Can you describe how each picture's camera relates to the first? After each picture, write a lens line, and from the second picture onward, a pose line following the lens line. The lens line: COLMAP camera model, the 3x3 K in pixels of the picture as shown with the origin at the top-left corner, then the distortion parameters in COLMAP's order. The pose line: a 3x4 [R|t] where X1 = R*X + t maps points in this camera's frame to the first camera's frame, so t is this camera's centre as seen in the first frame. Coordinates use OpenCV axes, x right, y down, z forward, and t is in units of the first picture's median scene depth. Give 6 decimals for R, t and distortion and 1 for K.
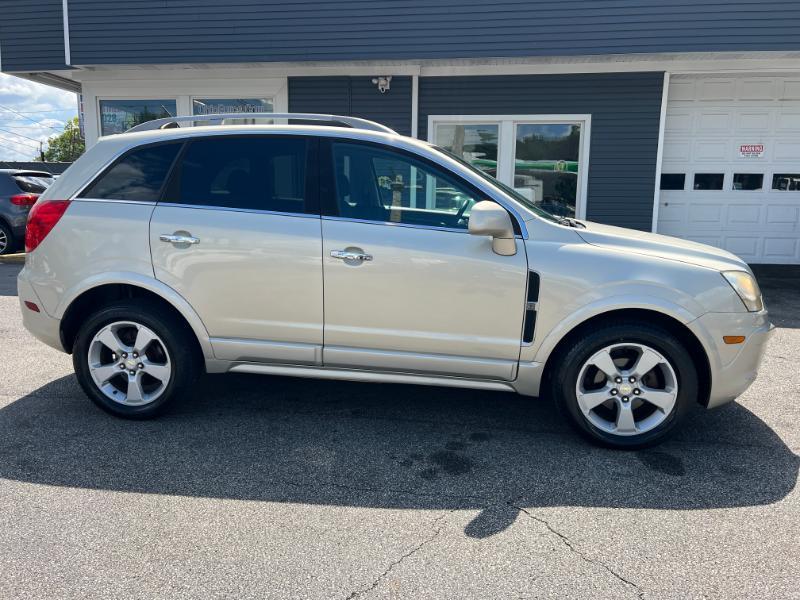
lens RADIAL K [[604.5, 0, 399.2], [0, 604.5, 296.4], [0, 0, 1]] dist [0.048527, -0.055685]
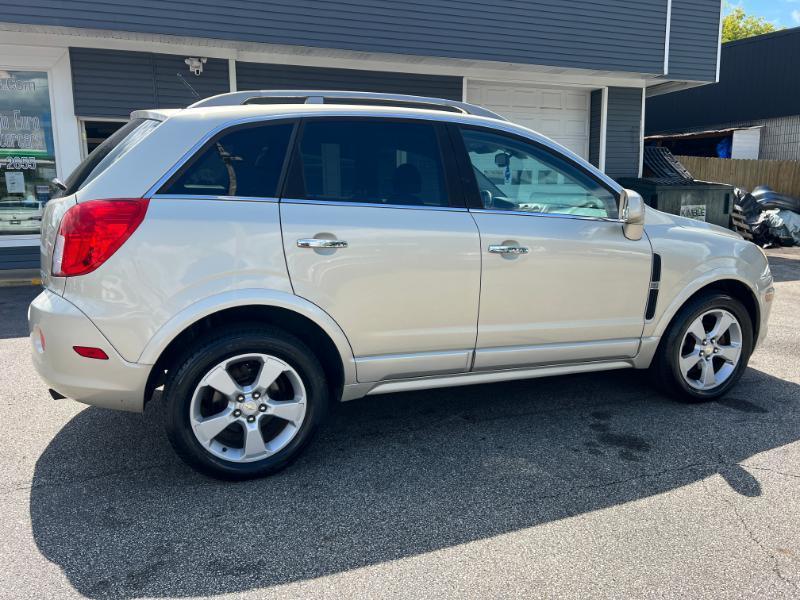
lens RADIAL K [[604.5, 0, 399.7], [0, 604.5, 297.2], [0, 0, 1]] dist [0.048527, -0.055685]
pose [[0.875013, -0.097302, 0.474220, -0.644195], [0.093814, 0.995105, 0.031076, -0.036525], [-0.474922, 0.017296, 0.879858, 0.234770]]
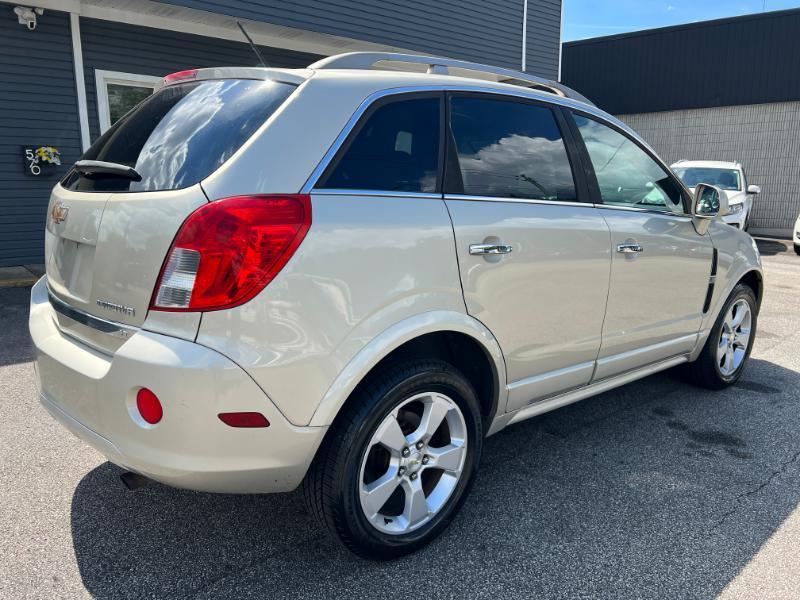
lens RADIAL K [[604.5, 0, 404.2], [0, 604.5, 298.6], [0, 0, 1]] dist [0.048527, -0.055685]
pose [[0.661863, -0.149518, 0.734562, -0.890215], [0.122394, 0.988311, 0.090888, -0.109132], [-0.739565, 0.029751, 0.672427, 0.614528]]
